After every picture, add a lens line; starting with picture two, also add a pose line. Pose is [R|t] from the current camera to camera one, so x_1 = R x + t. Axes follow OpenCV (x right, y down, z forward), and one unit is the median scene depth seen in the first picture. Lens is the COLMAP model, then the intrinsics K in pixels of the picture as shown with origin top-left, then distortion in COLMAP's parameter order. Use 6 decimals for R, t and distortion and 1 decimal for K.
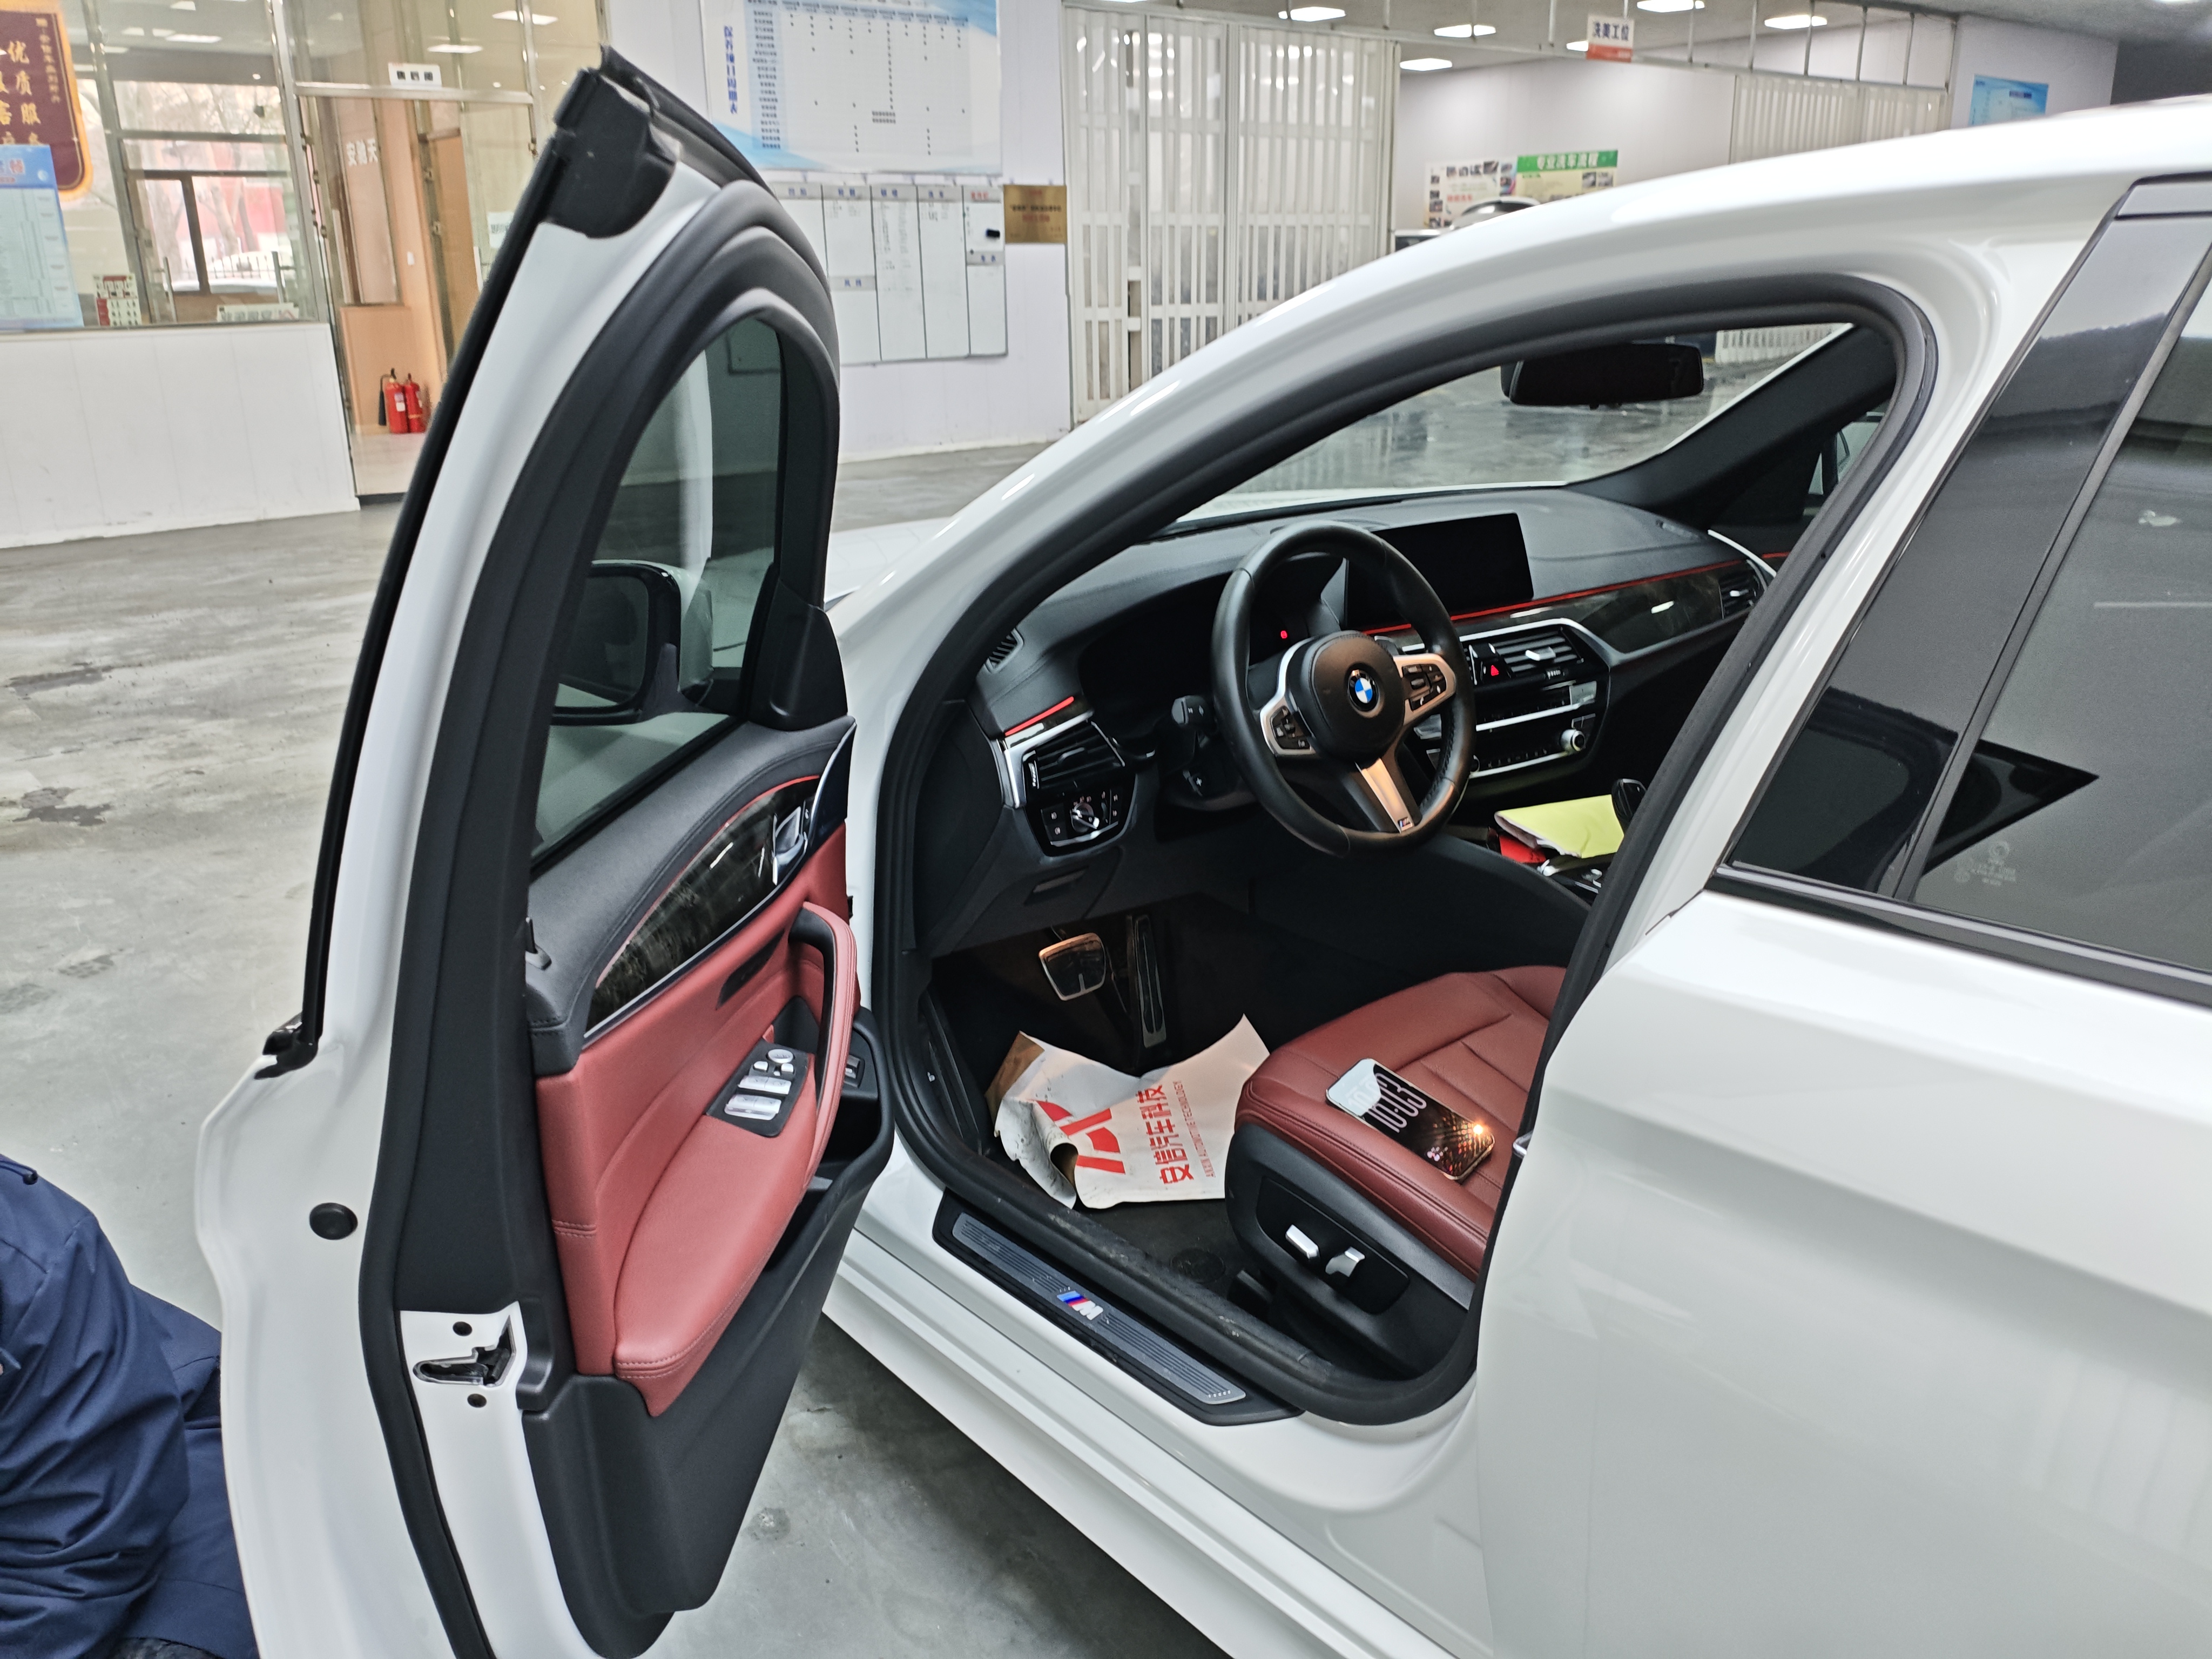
lens RADIAL K [[1703.3, 0, 1077.0], [0, 1703.3, 841.8], [0, 0, 1]] dist [0.042422, -0.068545]
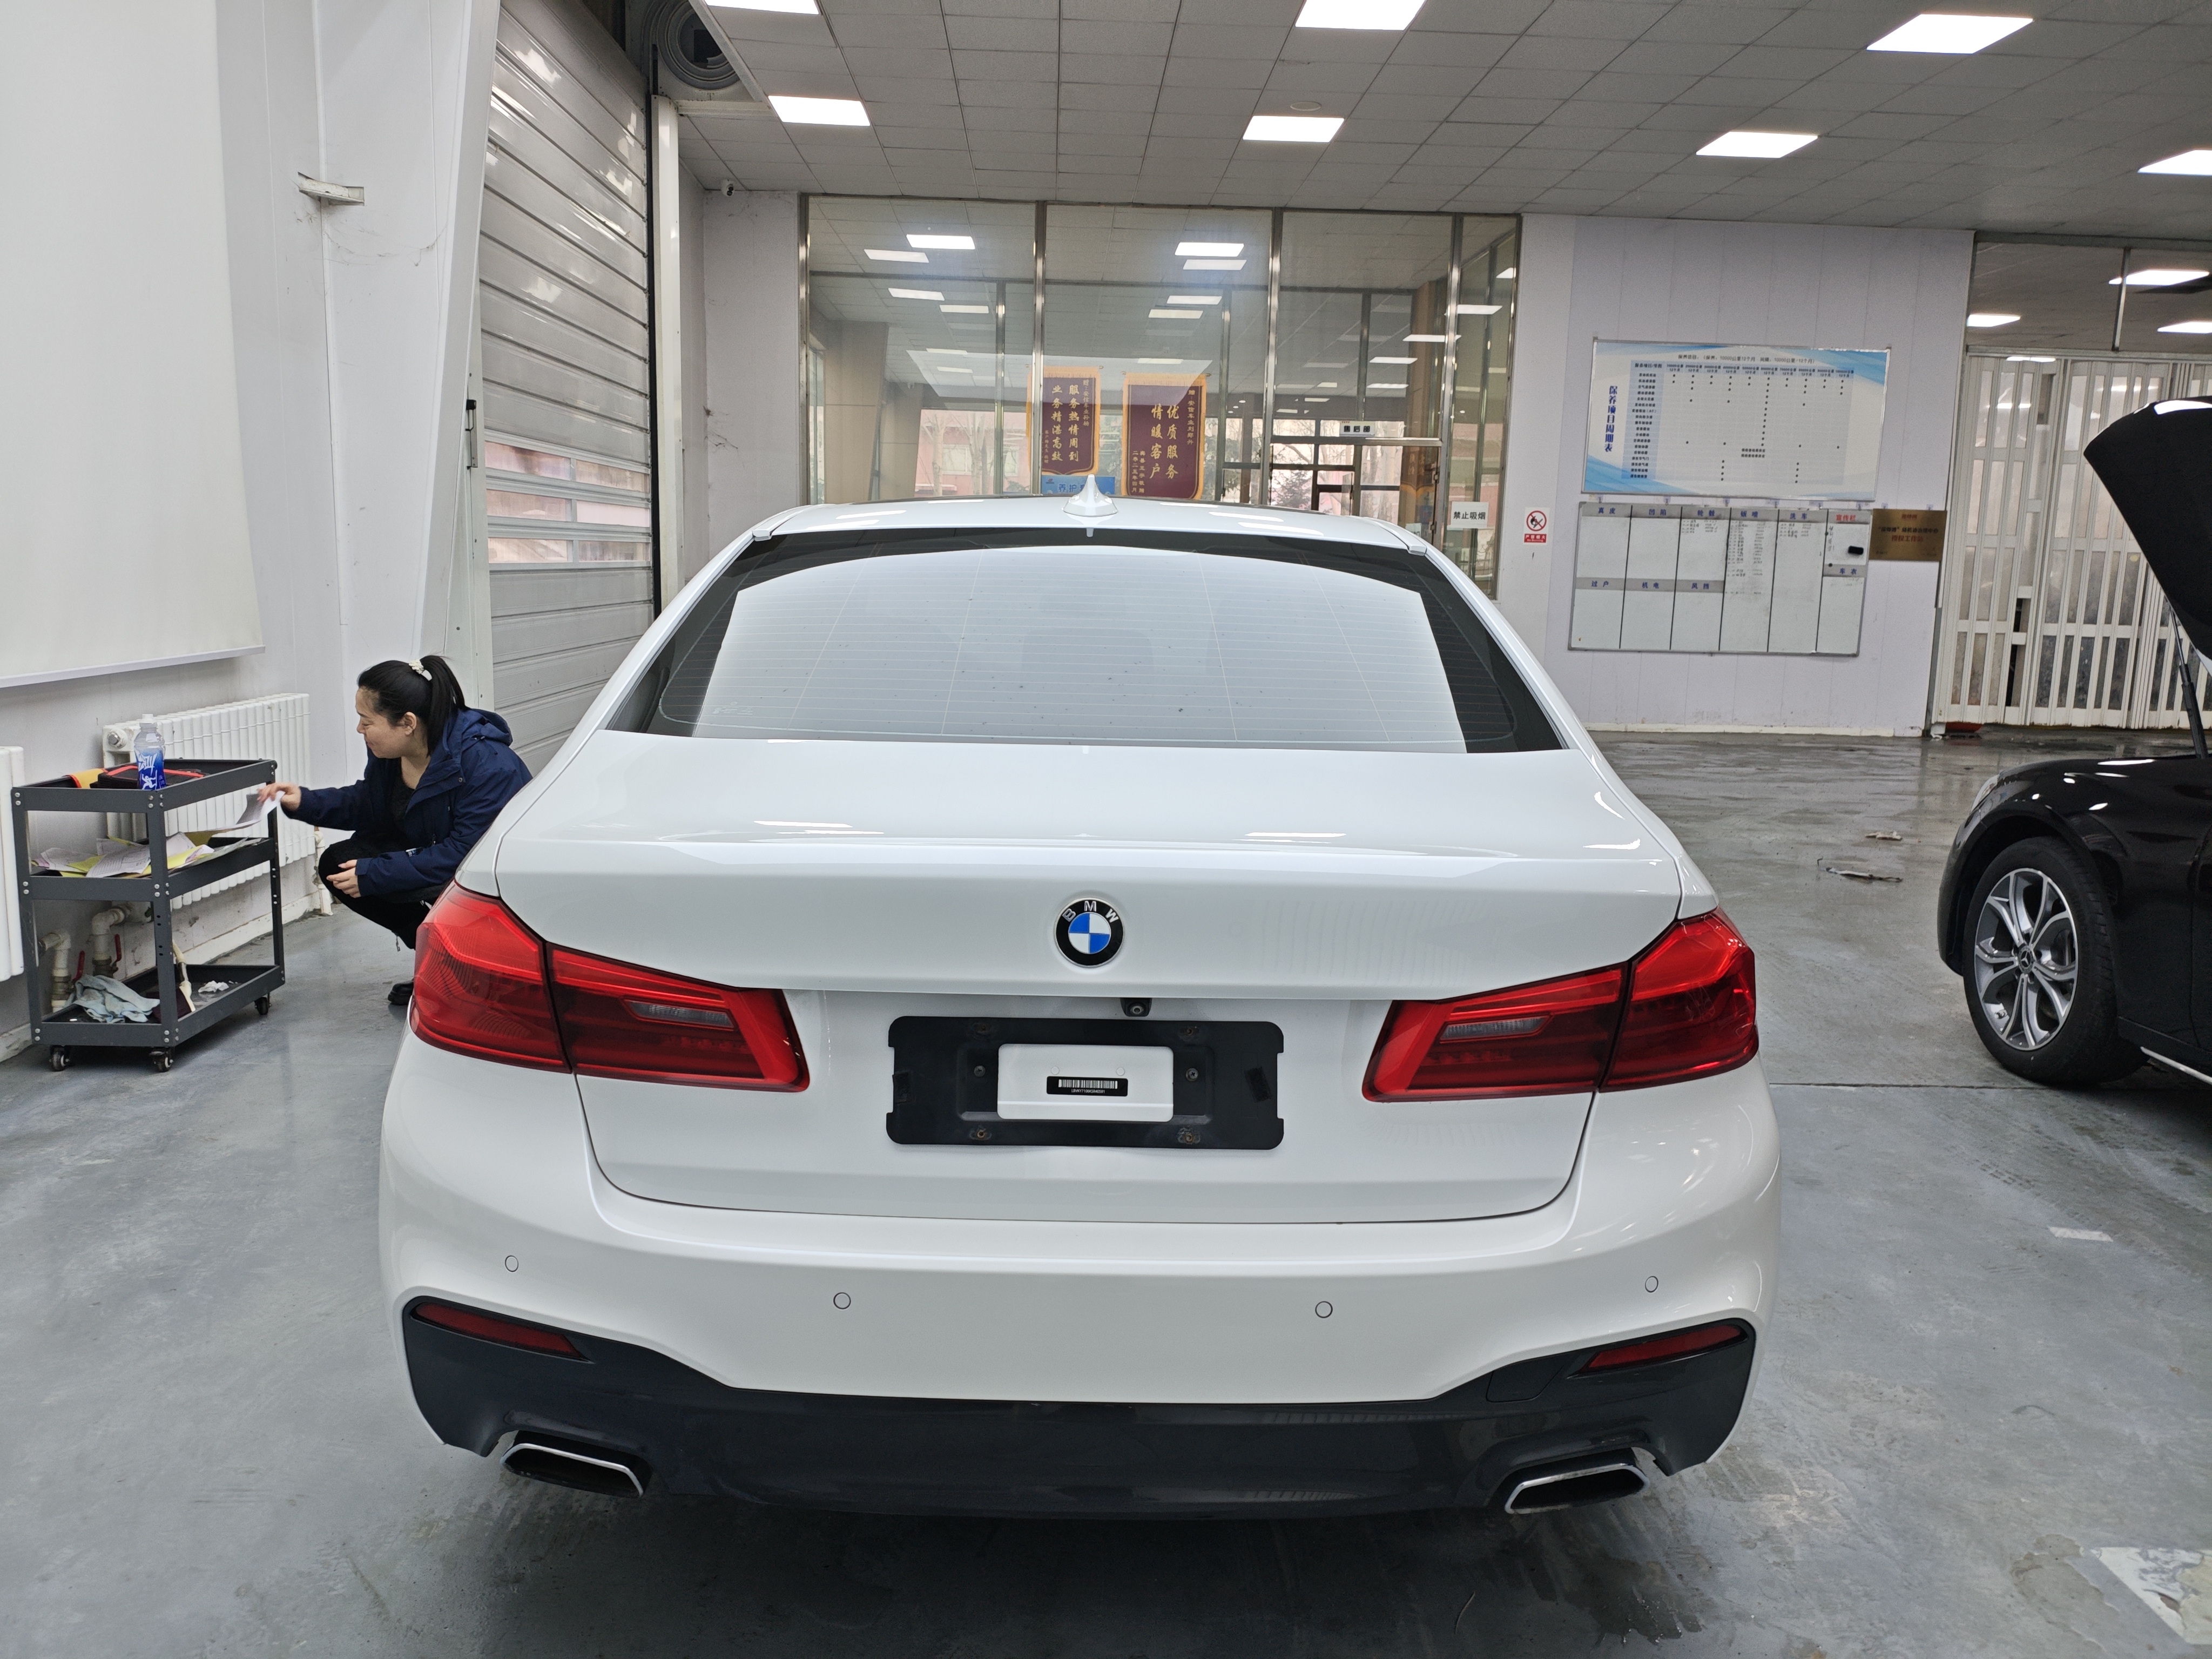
lens RADIAL K [[1703.3, 0, 1092.8], [0, 1703.3, 861.2], [0, 0, 1]] dist [0.042422, -0.068545]
pose [[0.773374, 0.145406, -0.617049, 0.298485], [-0.239552, 0.968204, -0.072085, 0.041238], [0.586948, 0.203564, 0.783616, -0.128933]]
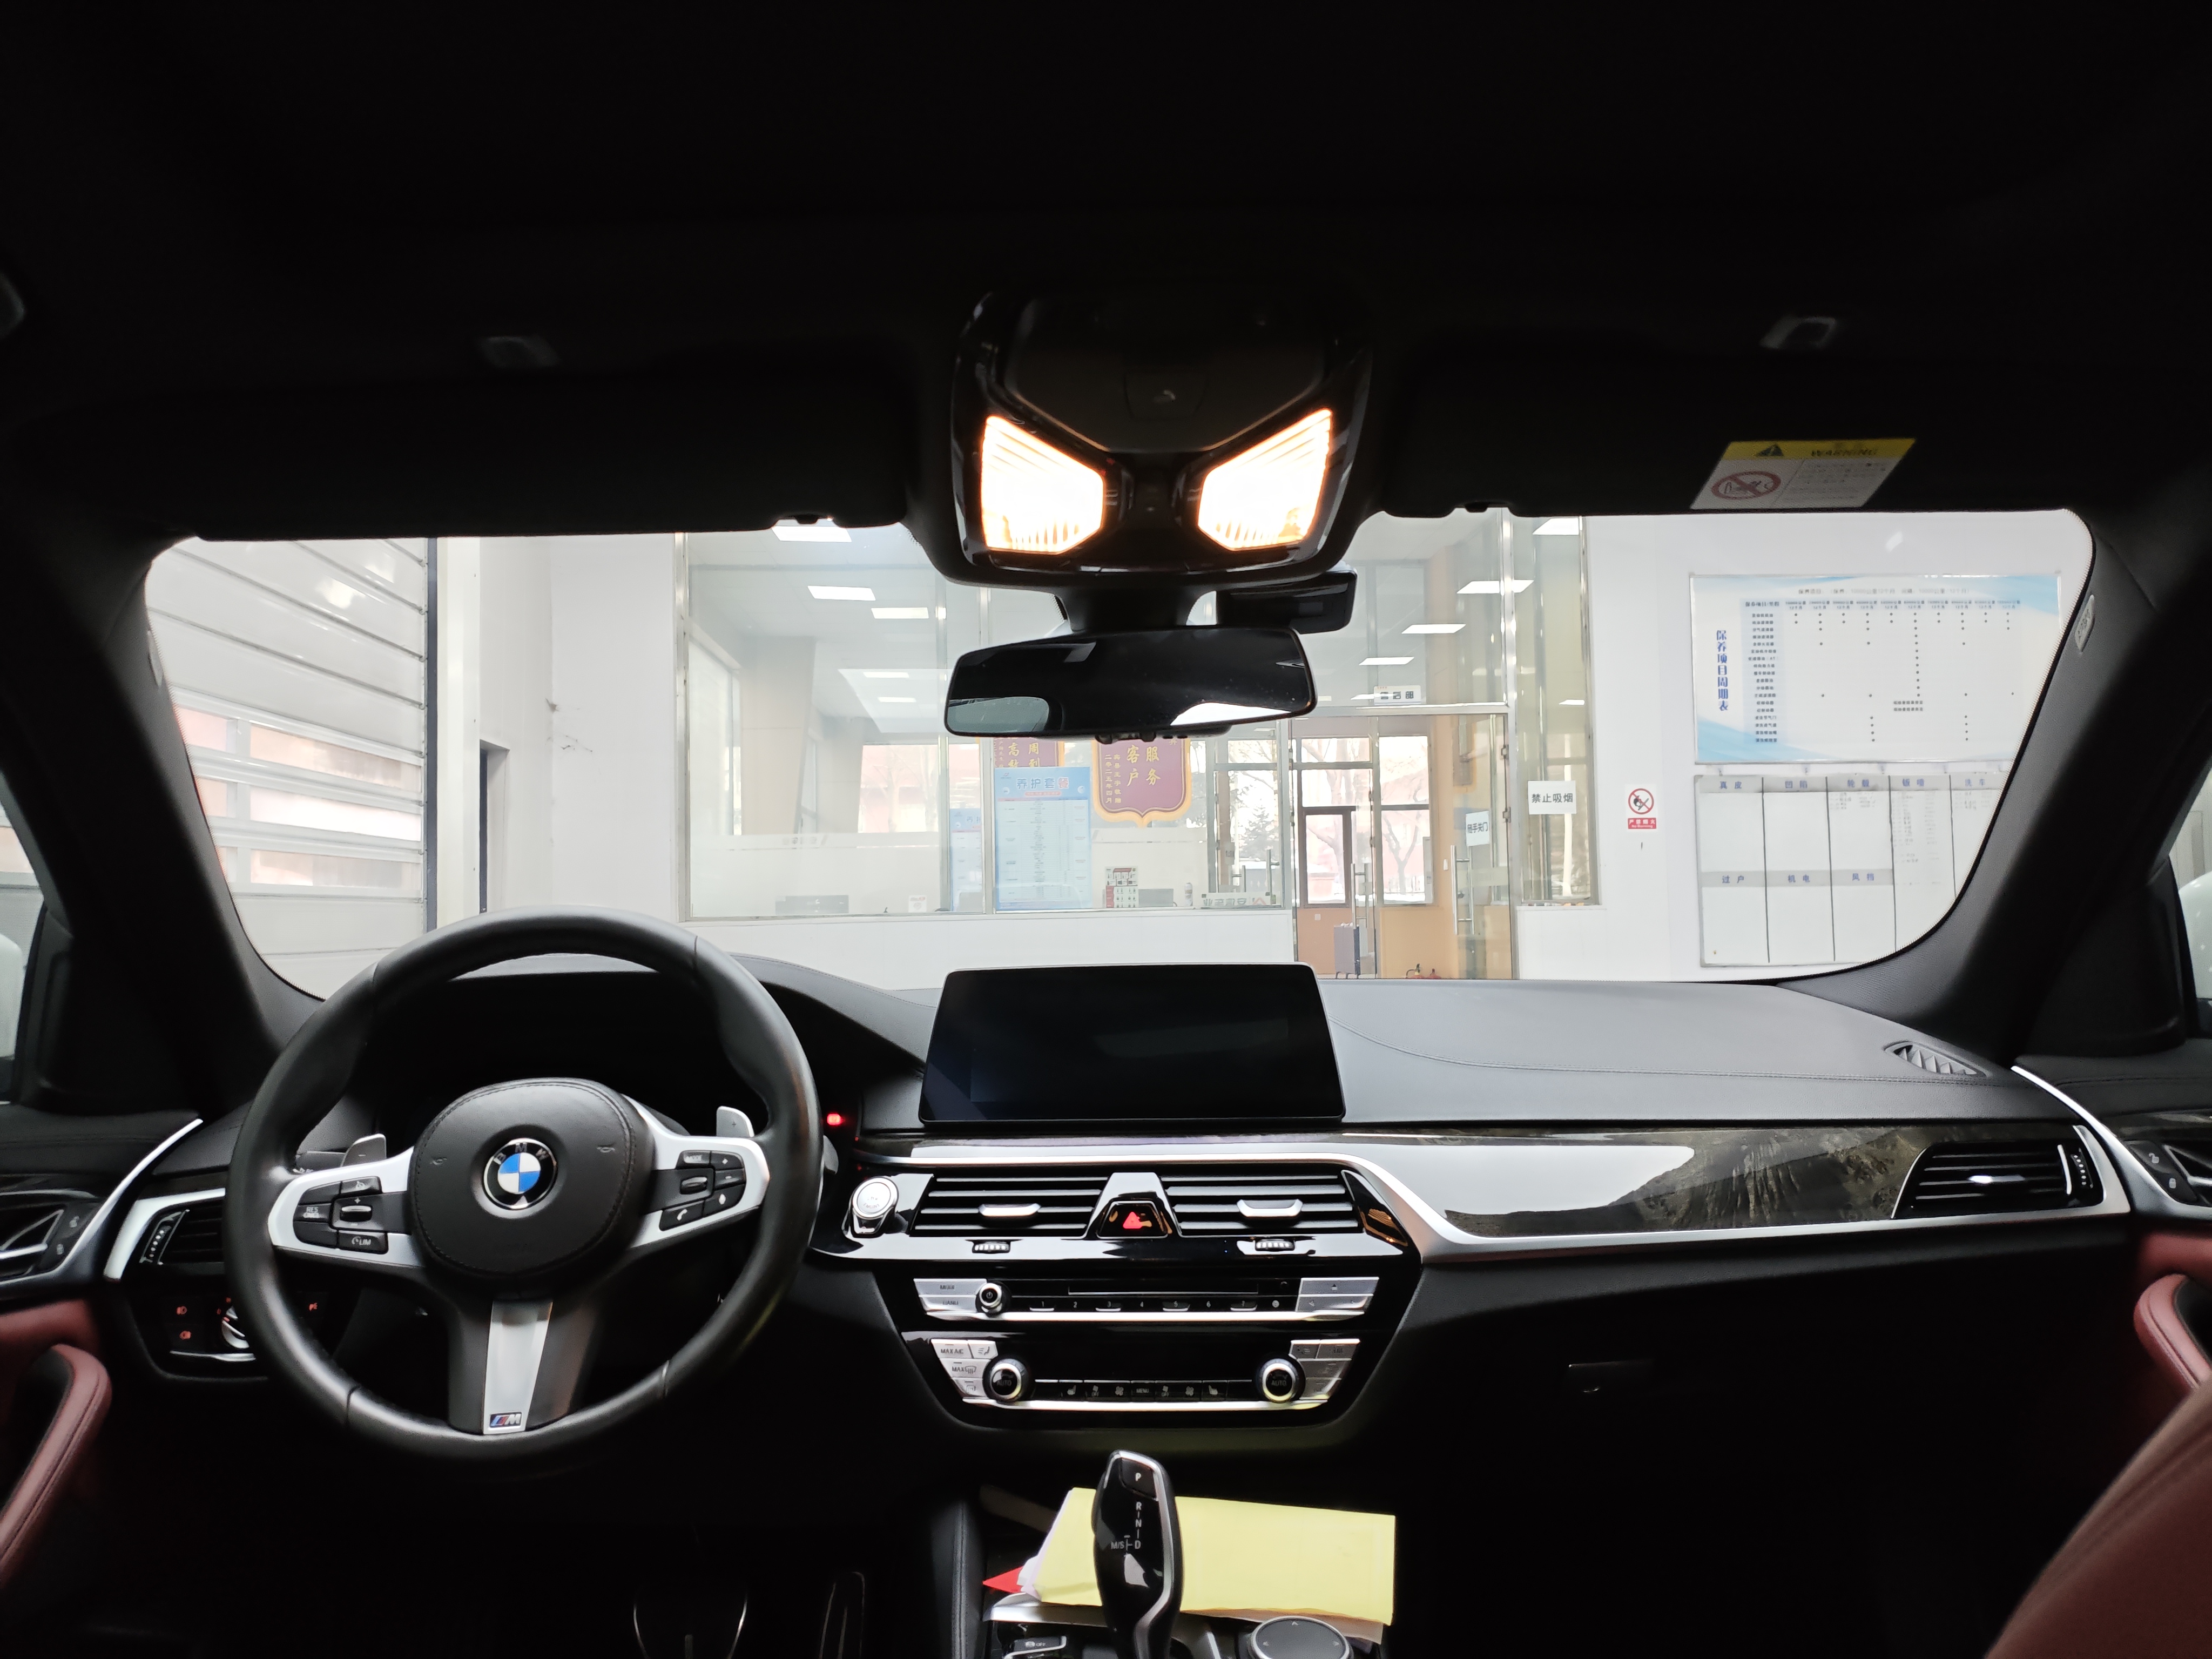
lens RADIAL K [[1703.3, 0, 1091.4], [0, 1703.3, 831.3], [0, 0, 1]] dist [0.042422, -0.068545]
pose [[0.788170, -0.027414, -0.614846, 0.102993], [-0.193850, 0.937102, -0.290278, -0.009771], [0.584131, 0.347977, 0.733282, 0.095582]]
